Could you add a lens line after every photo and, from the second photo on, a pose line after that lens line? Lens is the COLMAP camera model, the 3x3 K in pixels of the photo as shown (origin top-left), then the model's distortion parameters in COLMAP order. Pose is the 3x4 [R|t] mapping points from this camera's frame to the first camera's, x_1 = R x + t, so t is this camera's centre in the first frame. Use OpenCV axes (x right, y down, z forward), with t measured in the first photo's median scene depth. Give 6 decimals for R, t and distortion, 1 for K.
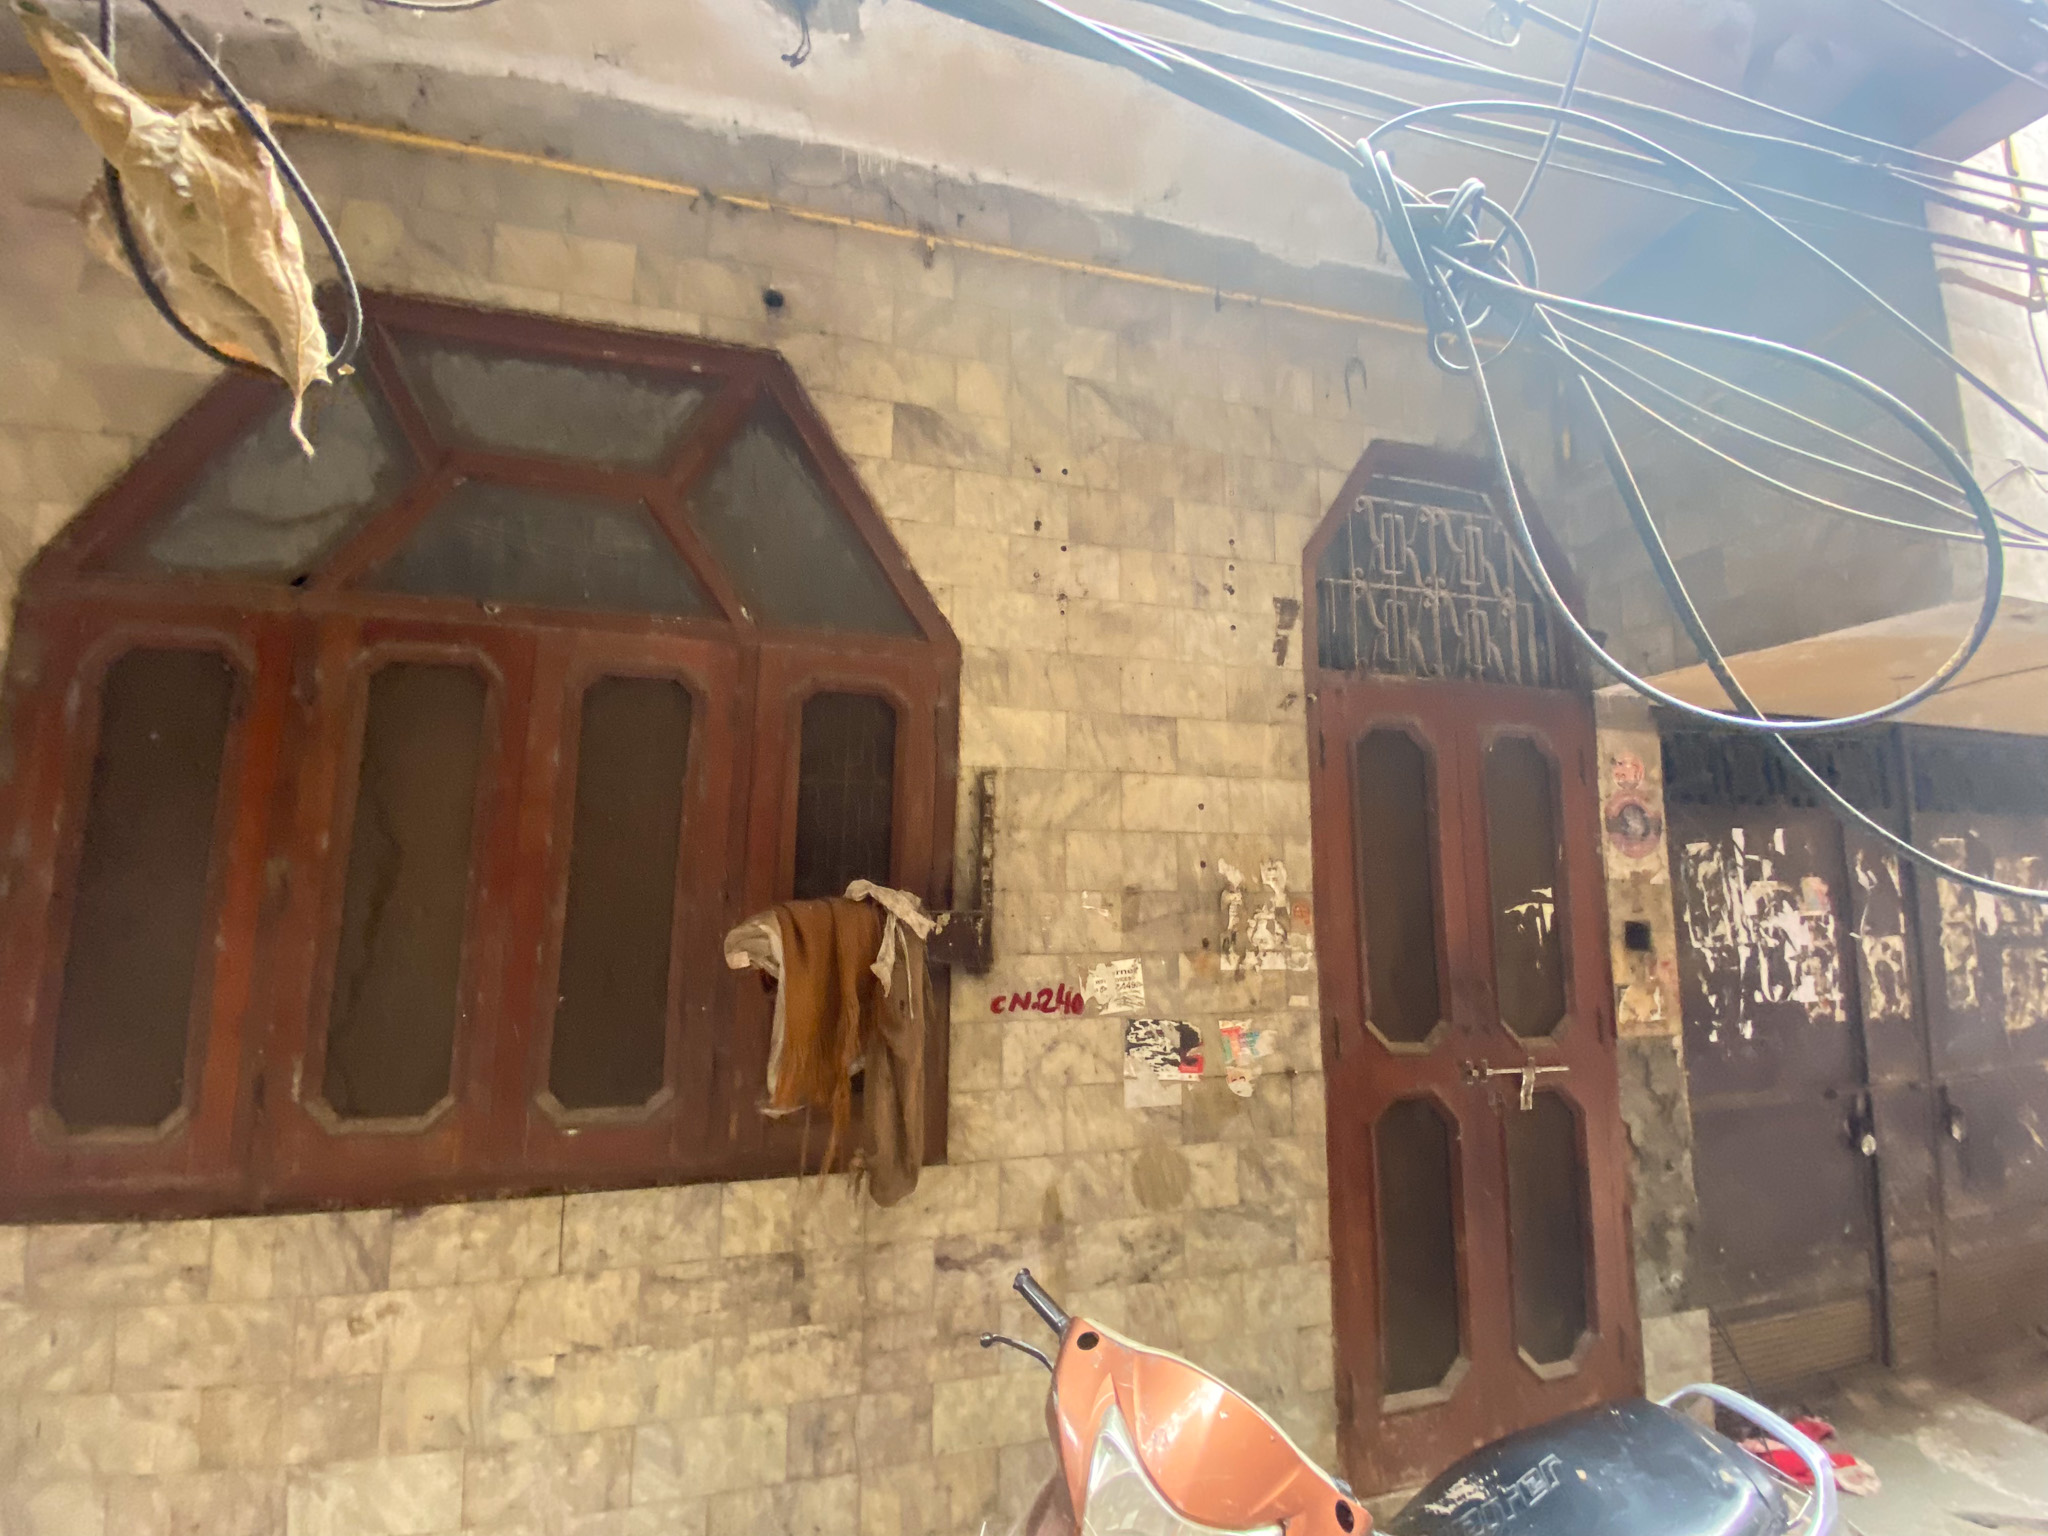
lens RADIAL K [[824.2, 0, 1008.9], [0, 824.2, 768.9], [0, 0, 1]] dist [0.017628, -0.018788]
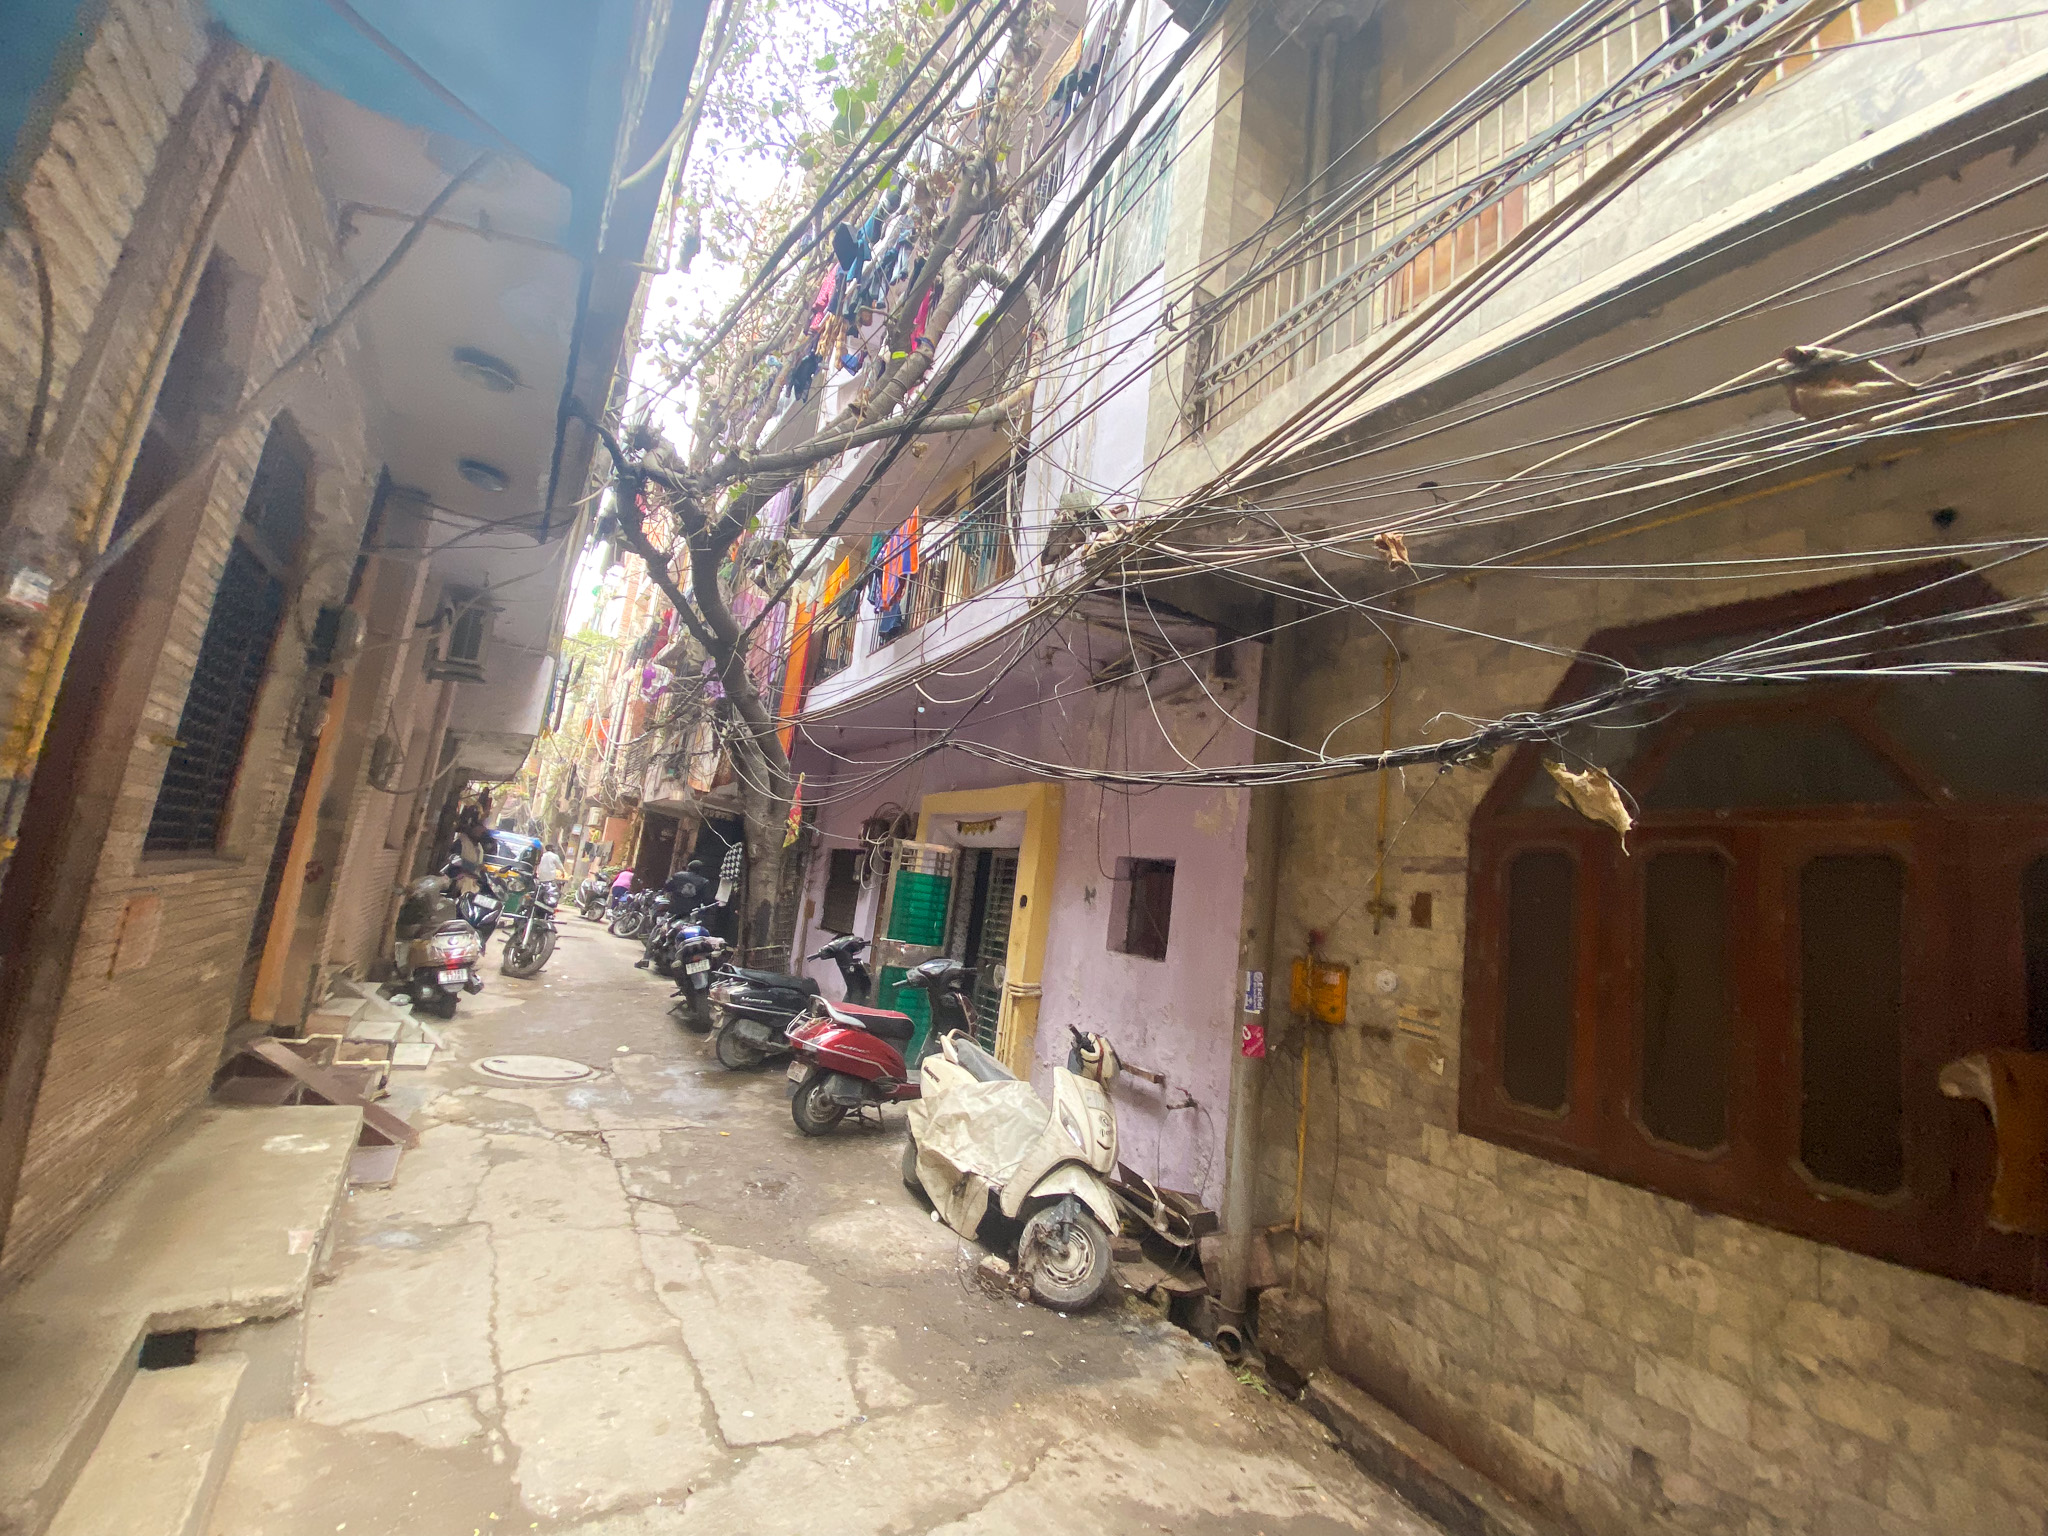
lens RADIAL K [[824.5, 0, 1018.0], [0, 824.5, 767.8], [0, 0, 1]] dist [0.013538, -0.017386]
pose [[0.264971, -0.131294, -0.955276, 0.352790], [0.002856, 0.990789, -0.135382, -0.057914], [0.964252, 0.033144, 0.262906, -0.461470]]
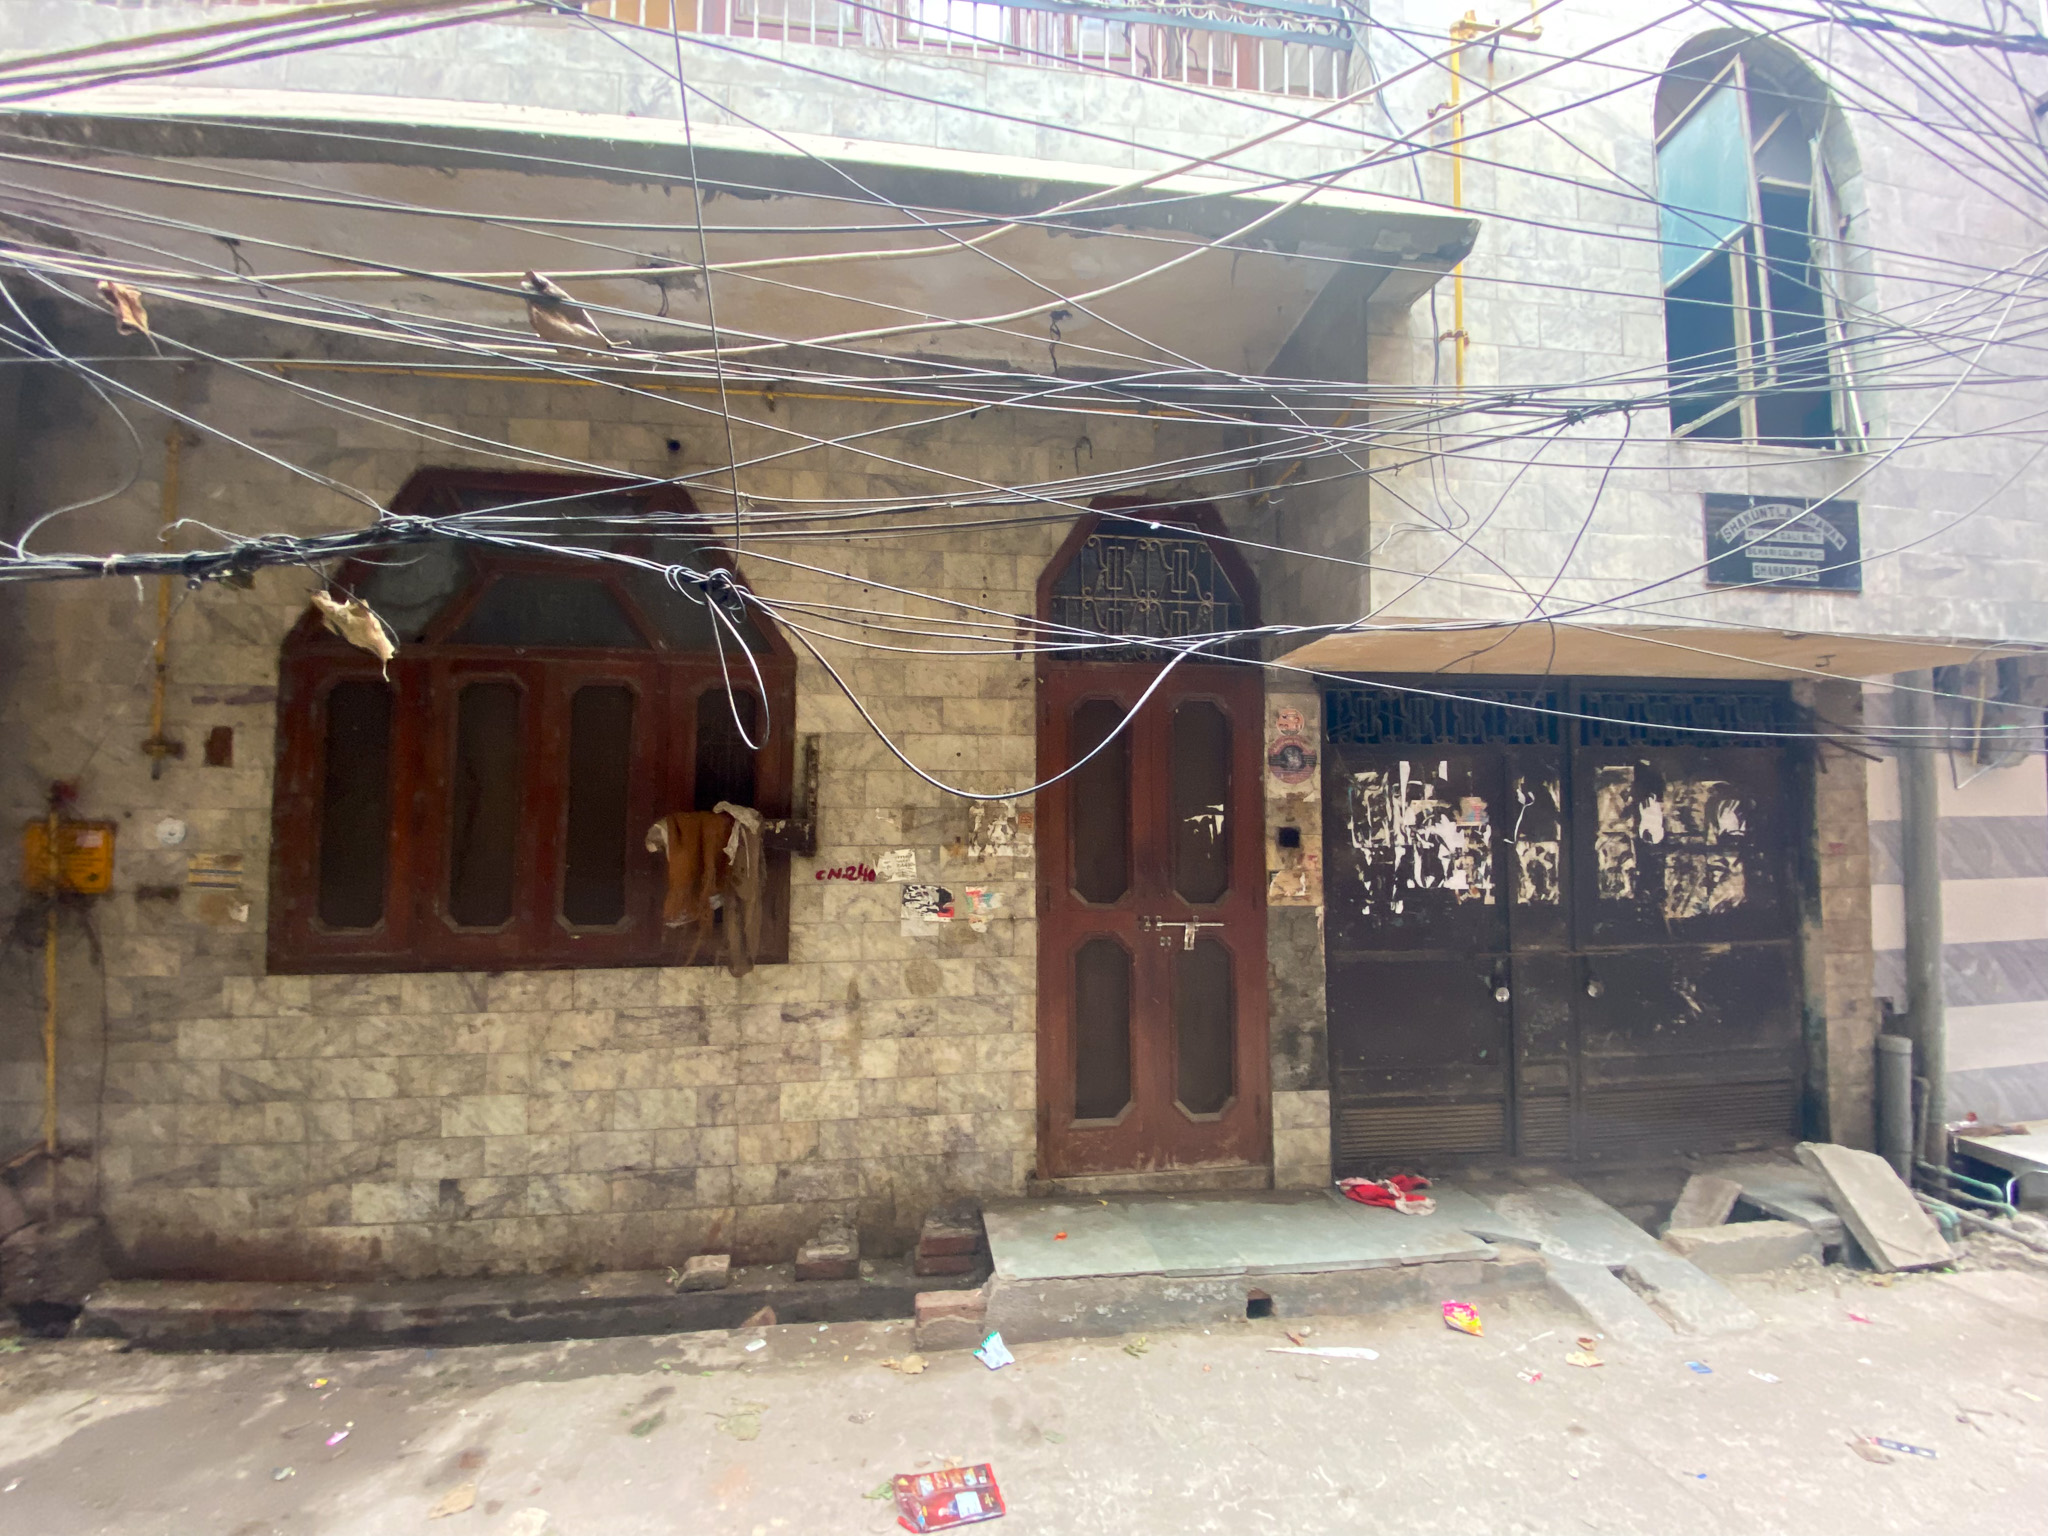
lens RADIAL K [[824.5, 0, 1018.0], [0, 824.5, 767.8], [0, 0, 1]] dist [0.013538, -0.017386]
pose [[0.991629, -0.012008, -0.128560, 0.498572], [0.022398, 0.996569, 0.079677, -0.045051], [0.127162, -0.081890, 0.988496, -0.481018]]
